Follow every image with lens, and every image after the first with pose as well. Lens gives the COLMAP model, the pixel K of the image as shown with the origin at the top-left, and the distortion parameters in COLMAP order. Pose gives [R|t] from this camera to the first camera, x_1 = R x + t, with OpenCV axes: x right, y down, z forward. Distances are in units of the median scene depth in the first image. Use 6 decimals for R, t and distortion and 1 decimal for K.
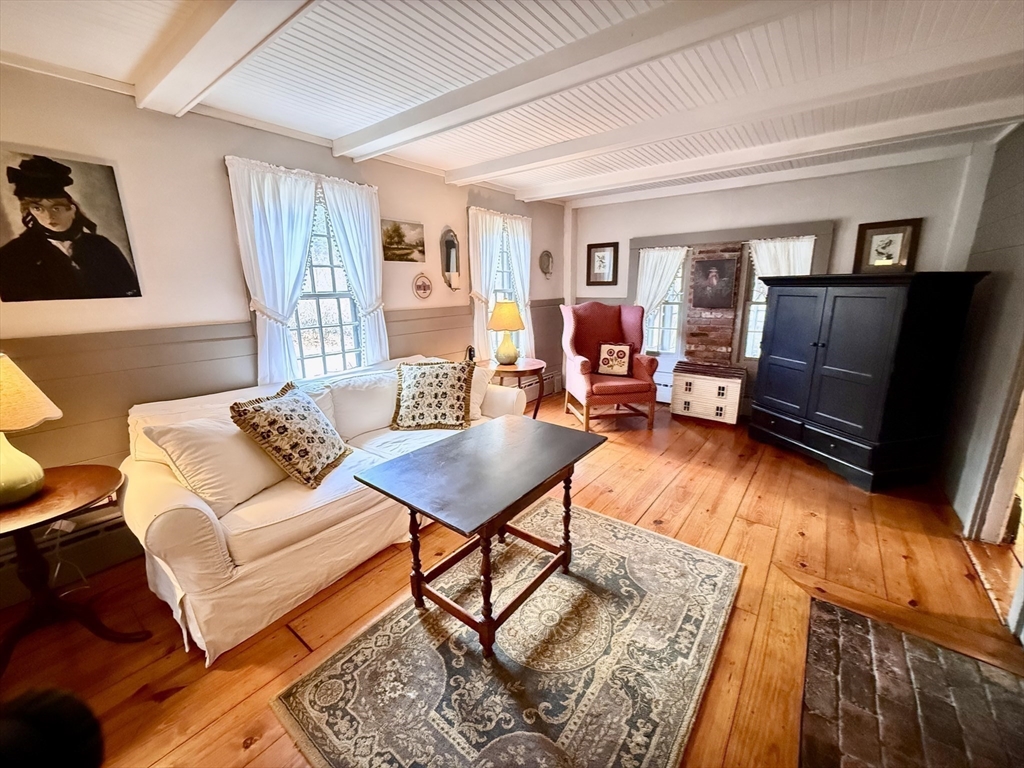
lens RADIAL K [[409.7, 0, 512.1], [0, 409.7, 380.9], [0, 0, 1]] dist [0.001334, 0.000093]
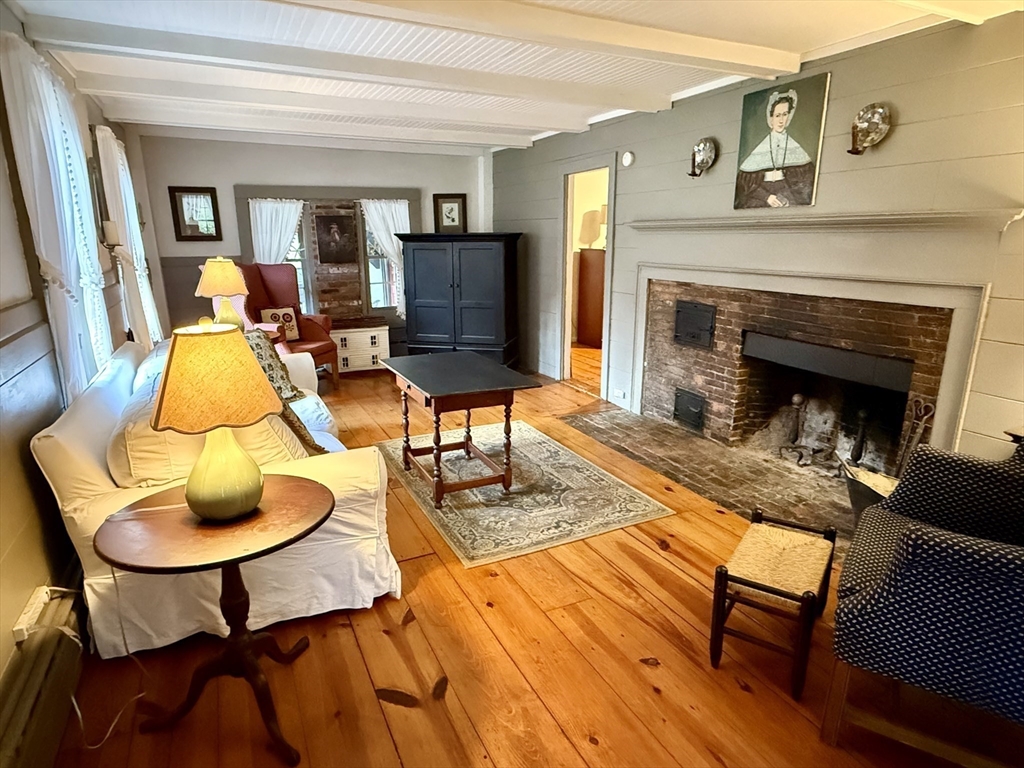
lens RADIAL K [[584.0, 0, 512.0], [0, 584.0, 384.0], [0, 0, 1]] dist [0.002083, 0.000406]
pose [[0.436898, -0.213320, 0.873851, -0.683483], [0.204581, 0.969578, 0.134404, 0.004386], [-0.875938, 0.120052, 0.467248, -0.011667]]
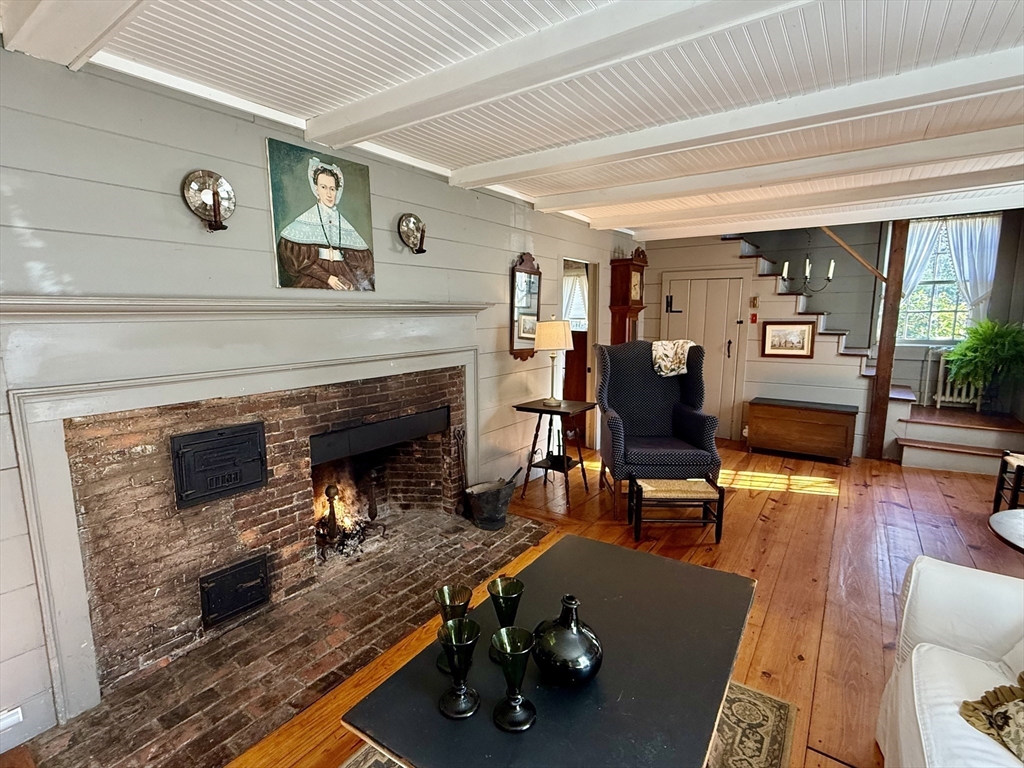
lens RADIAL K [[489.4, 0, 512.0], [0, 489.4, 384.0], [0, 0, 1]] dist [-0.000834, 0.000119]
pose [[-0.999114, 0.020020, -0.037030, 0.058395], [0.004902, 0.929017, 0.370005, -0.167123], [0.041809, 0.369496, -0.928291, 0.641109]]
